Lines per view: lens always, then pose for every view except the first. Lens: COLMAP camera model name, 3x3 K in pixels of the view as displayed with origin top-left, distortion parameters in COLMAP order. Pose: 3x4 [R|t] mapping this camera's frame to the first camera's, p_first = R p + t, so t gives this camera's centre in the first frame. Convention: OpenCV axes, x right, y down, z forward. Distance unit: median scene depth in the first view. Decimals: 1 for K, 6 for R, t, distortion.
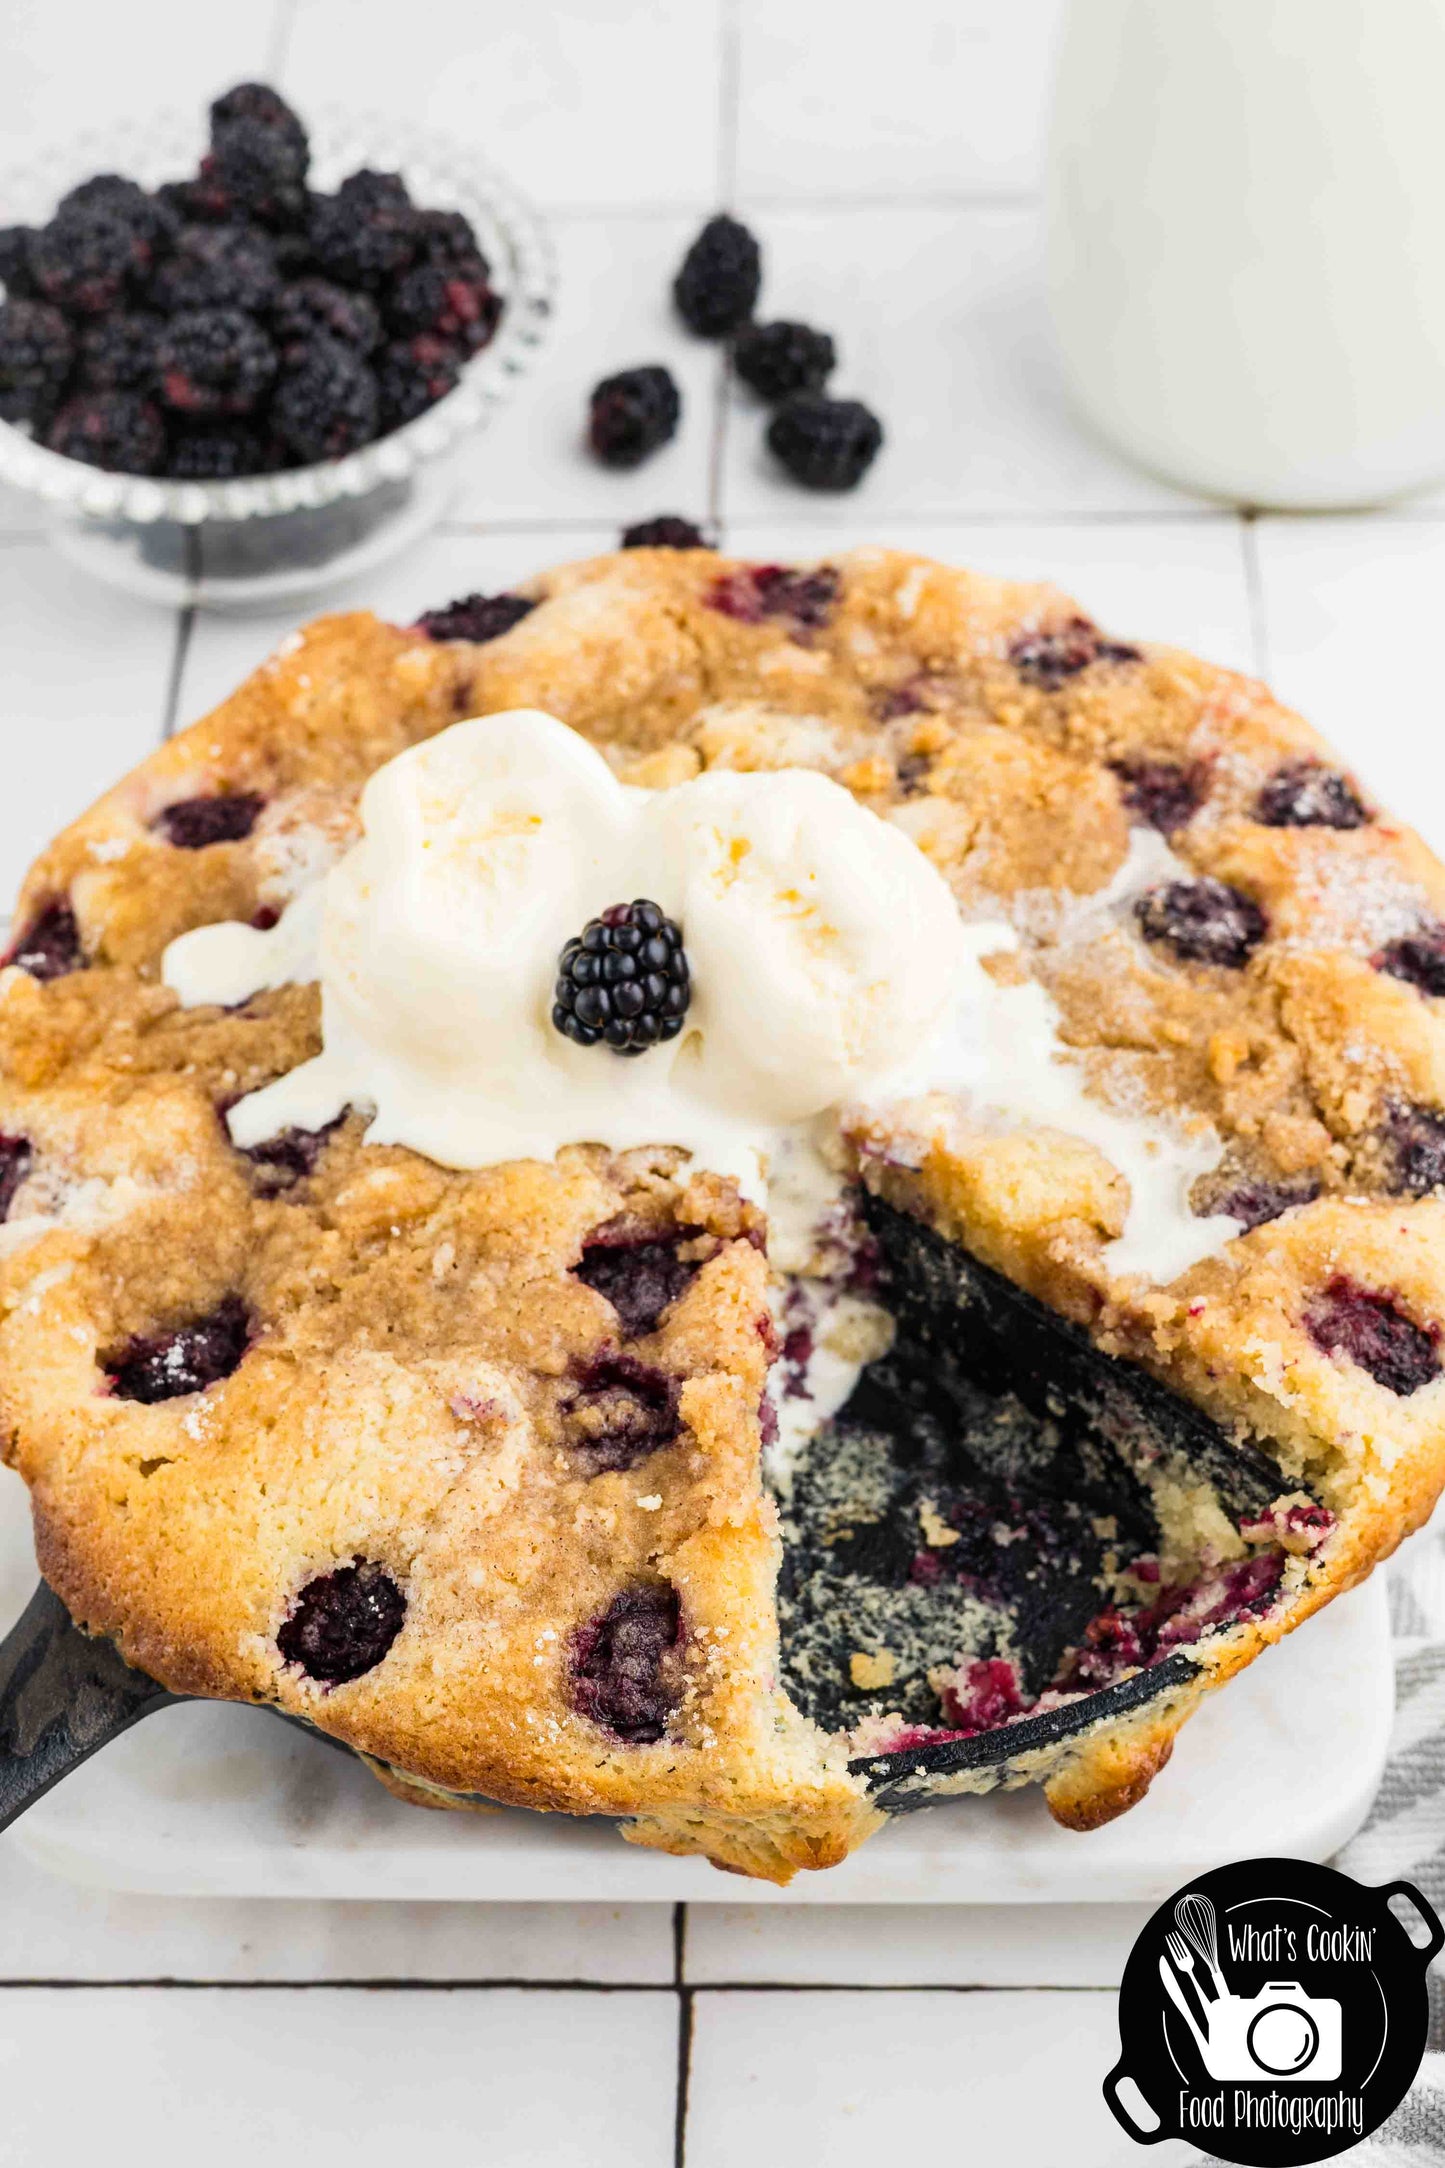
lens RADIAL K [[3508.5, 0, 733.5], [0, 3508.5, 1080.7], [0, 0, 1]] dist [-0.020899, 0.000823]
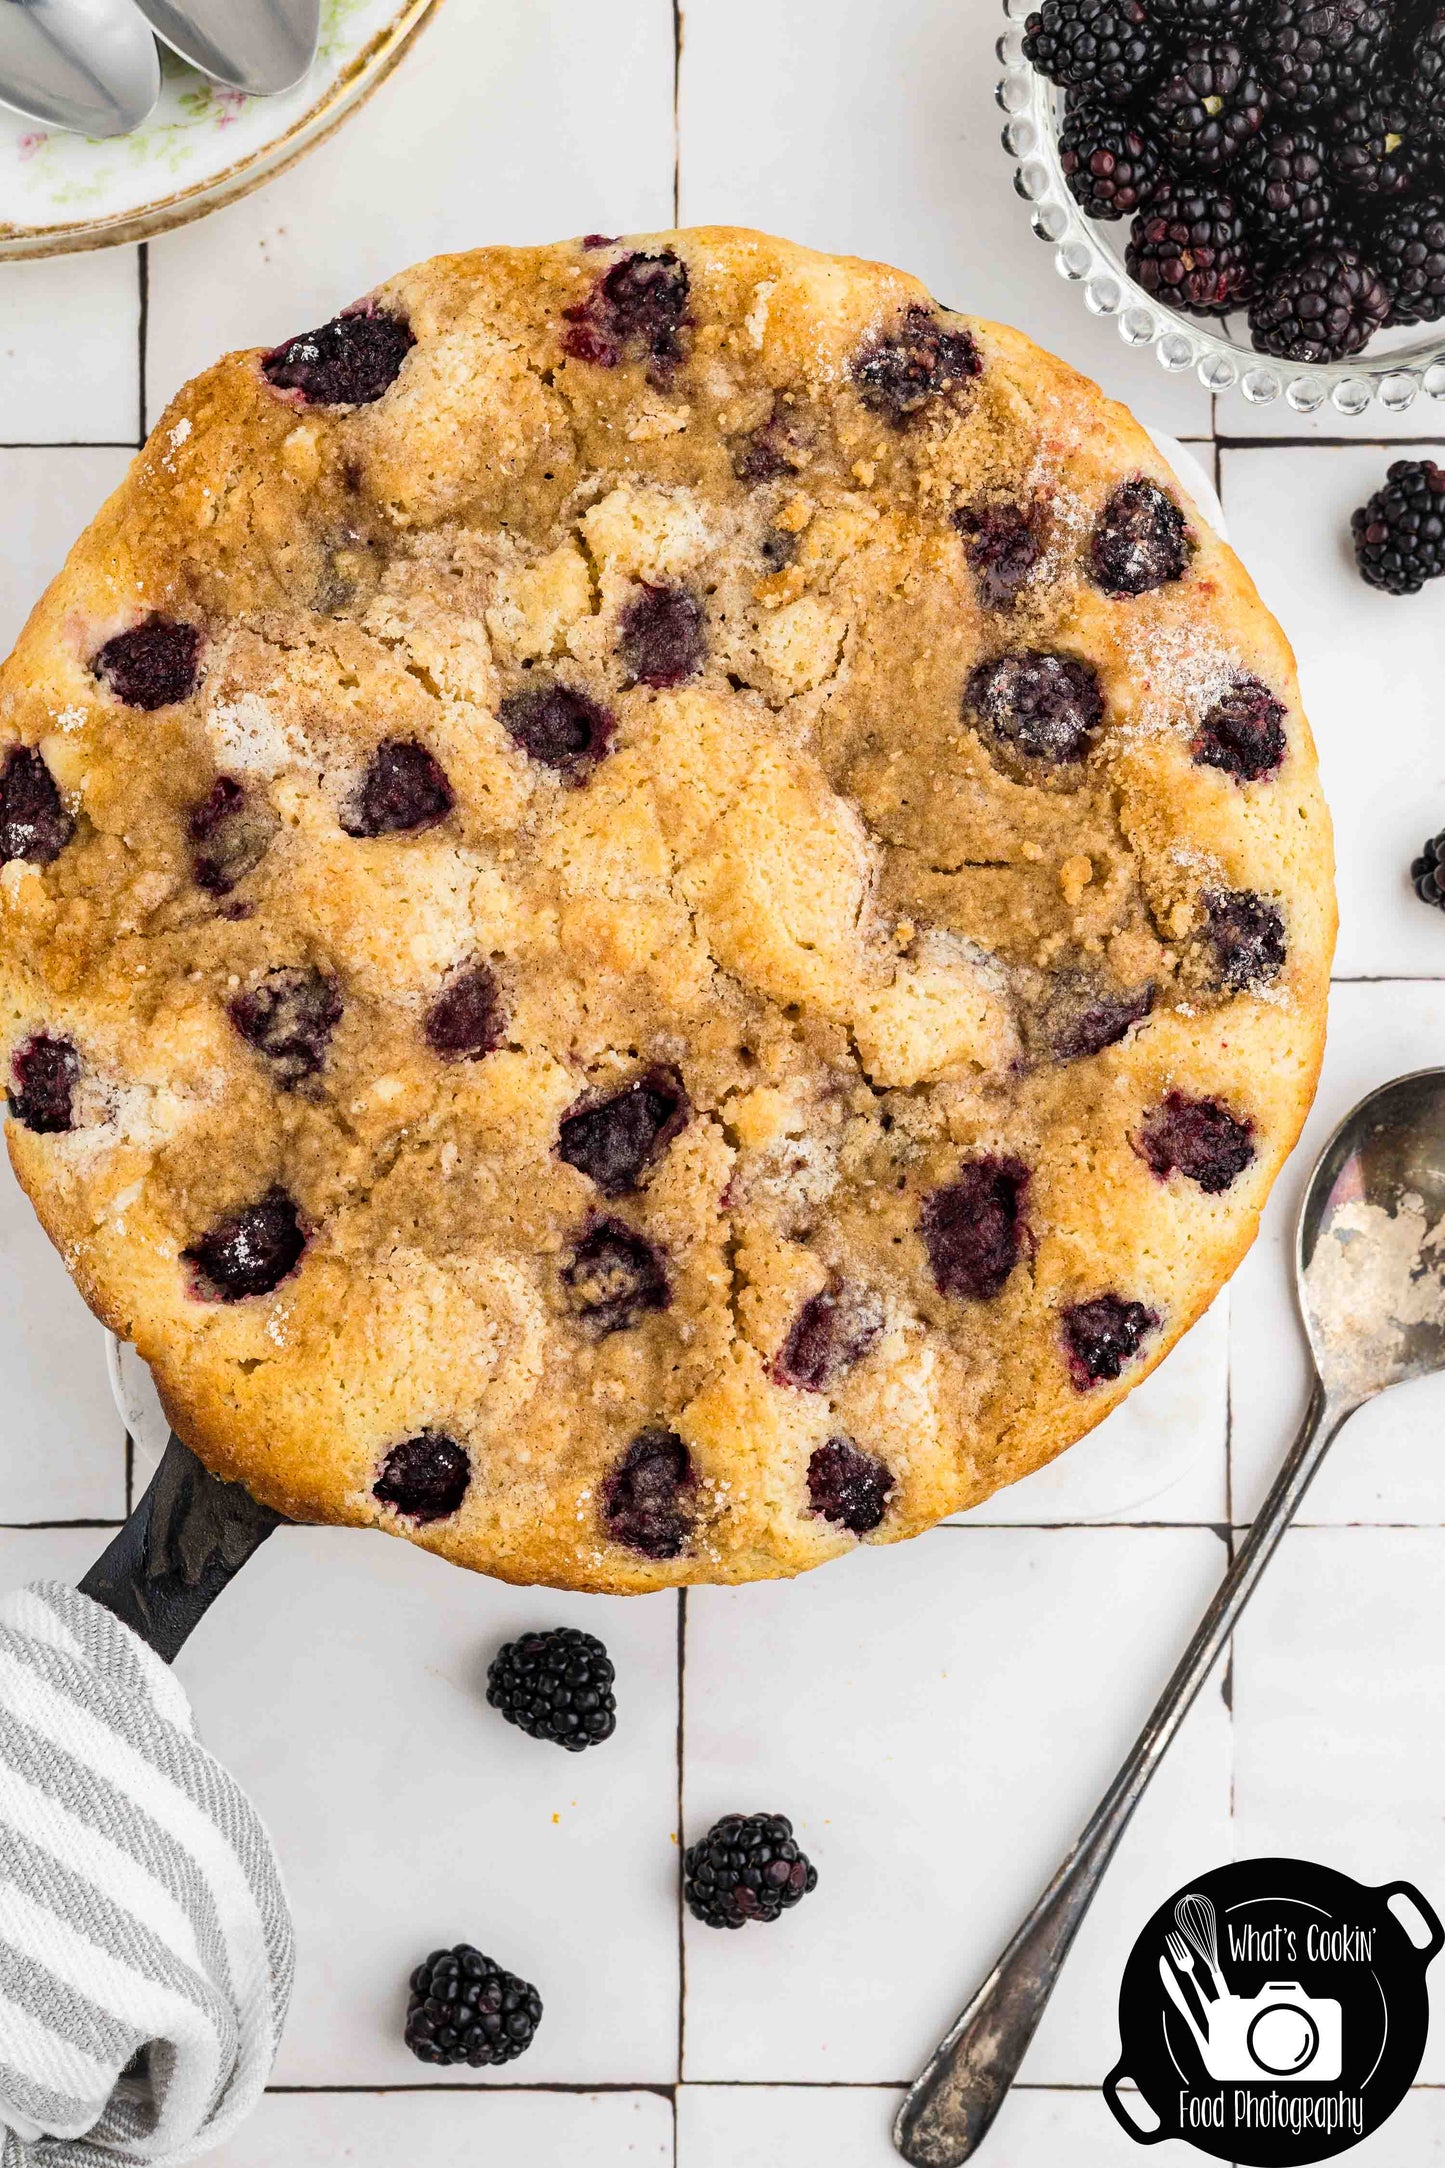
lens RADIAL K [[3380.8, 0, 727.0], [0, 3380.8, 1085.1], [0, 0, 1]] dist [0.005326, -0.005230]
pose [[0.992686, -0.113352, 0.041533, -0.032148], [0.067961, 0.809070, 0.583769, -0.643690], [-0.099775, -0.576677, 0.810857, 0.048648]]
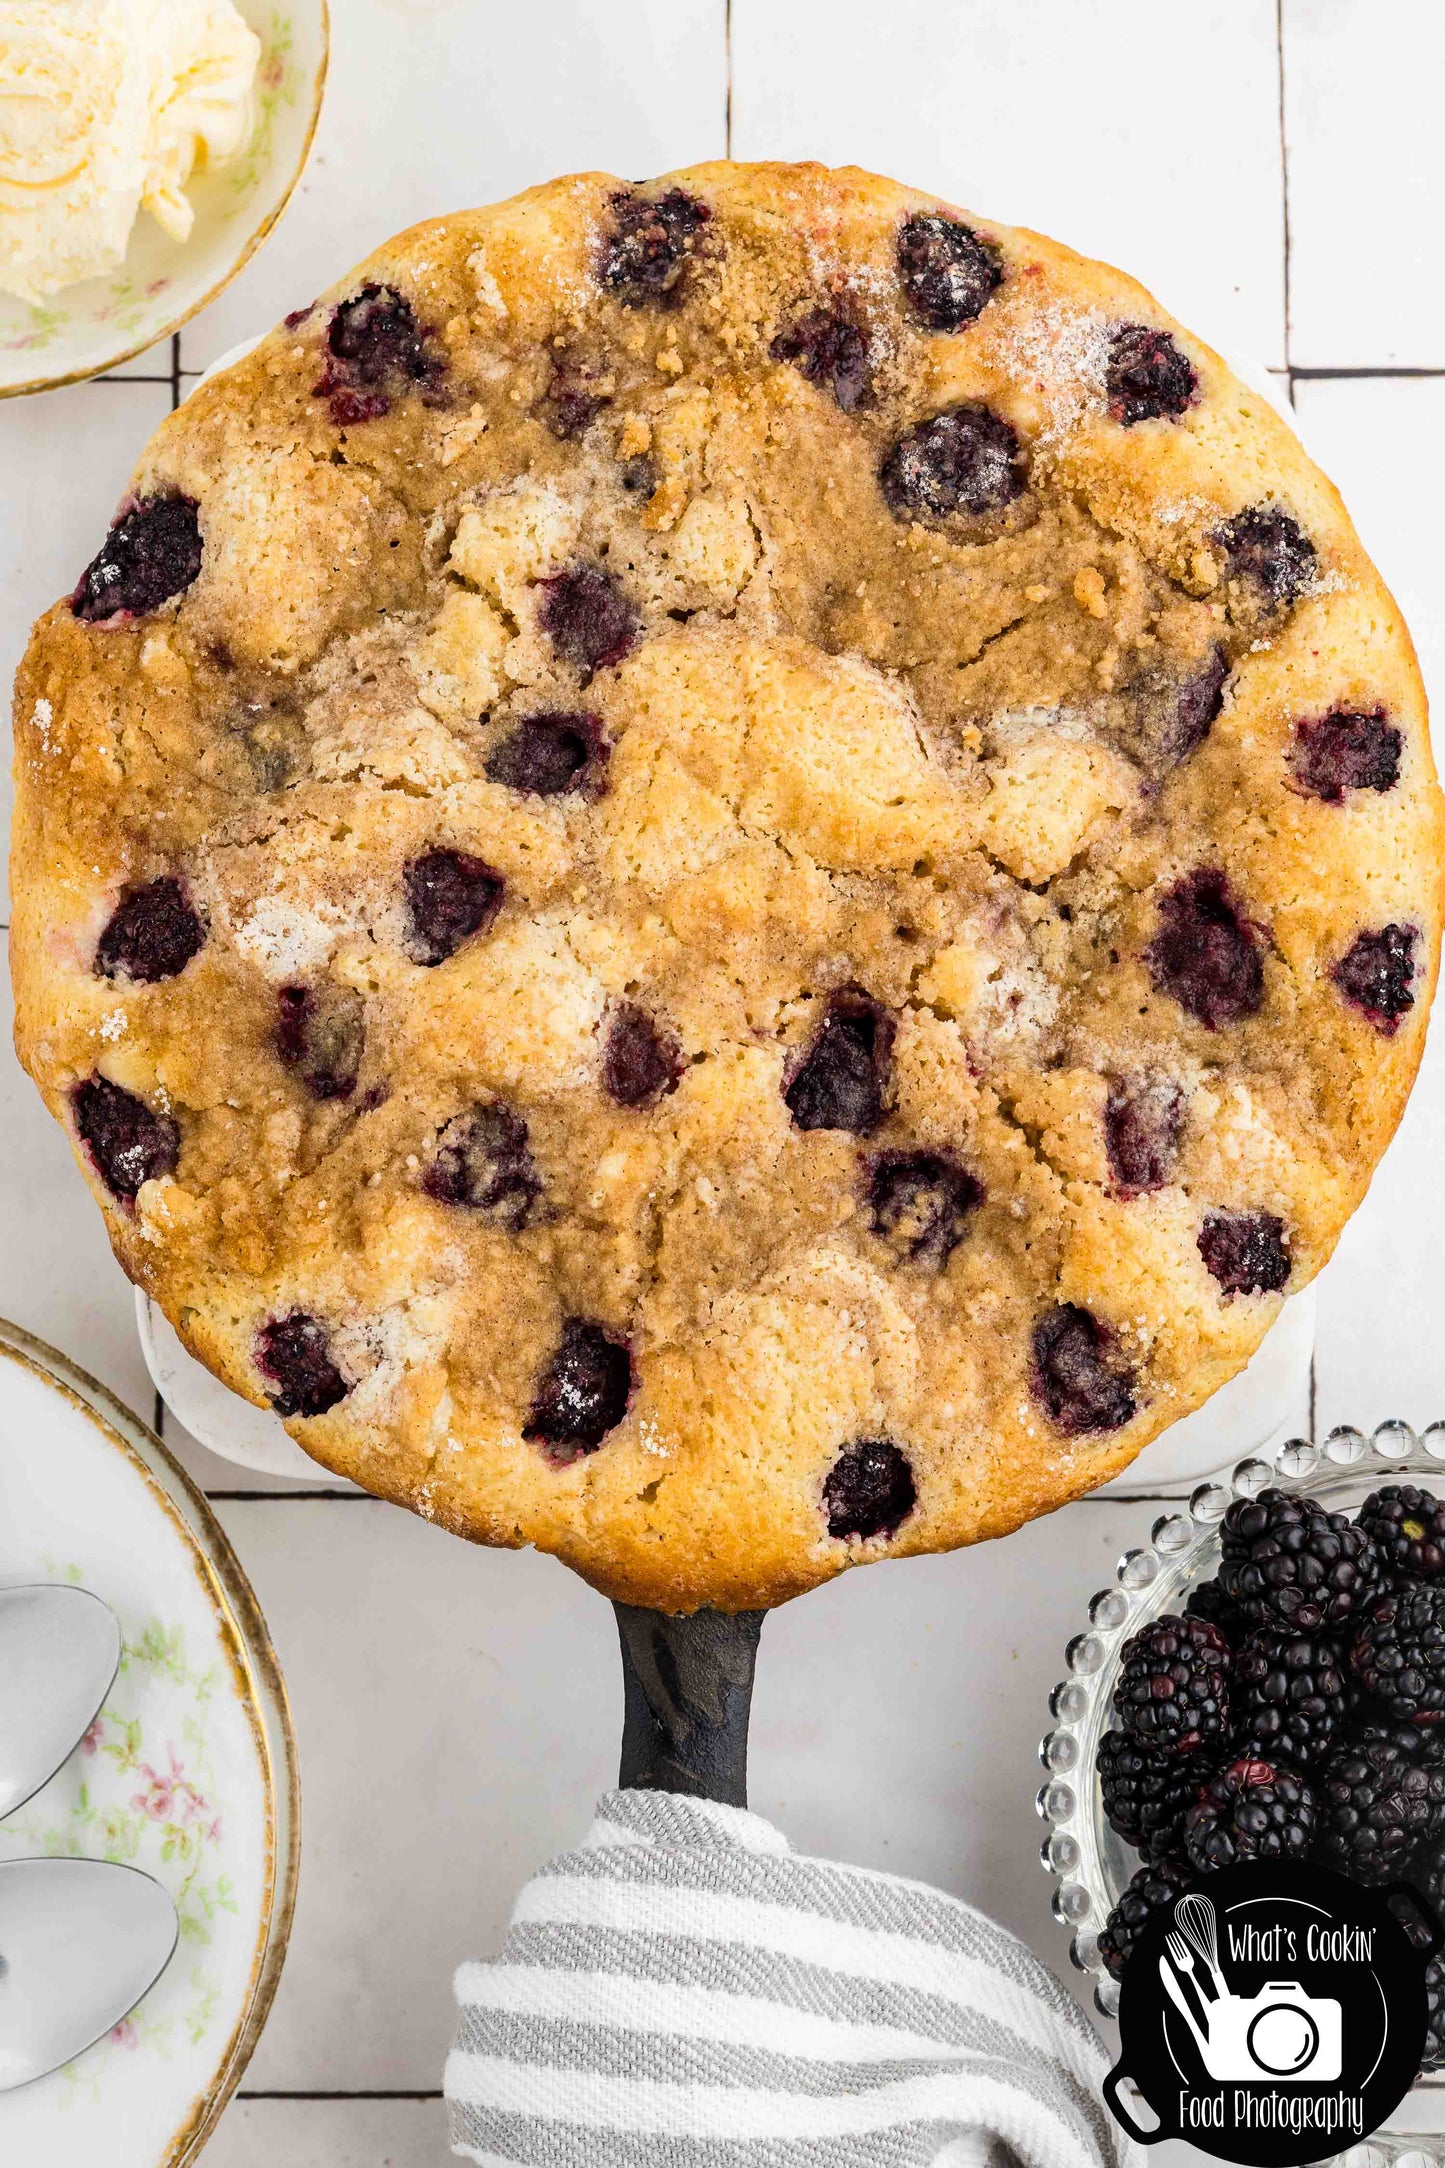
lens RADIAL K [[3380.8, 0, 727.0], [0, 3380.8, 1085.1], [0, 0, 1]] dist [0.005326, -0.005230]
pose [[0.766105, -0.635549, 0.095713, -0.160093], [0.480019, 0.664821, 0.572359, -0.601466], [-0.427394, -0.392542, 0.814398, 0.100656]]
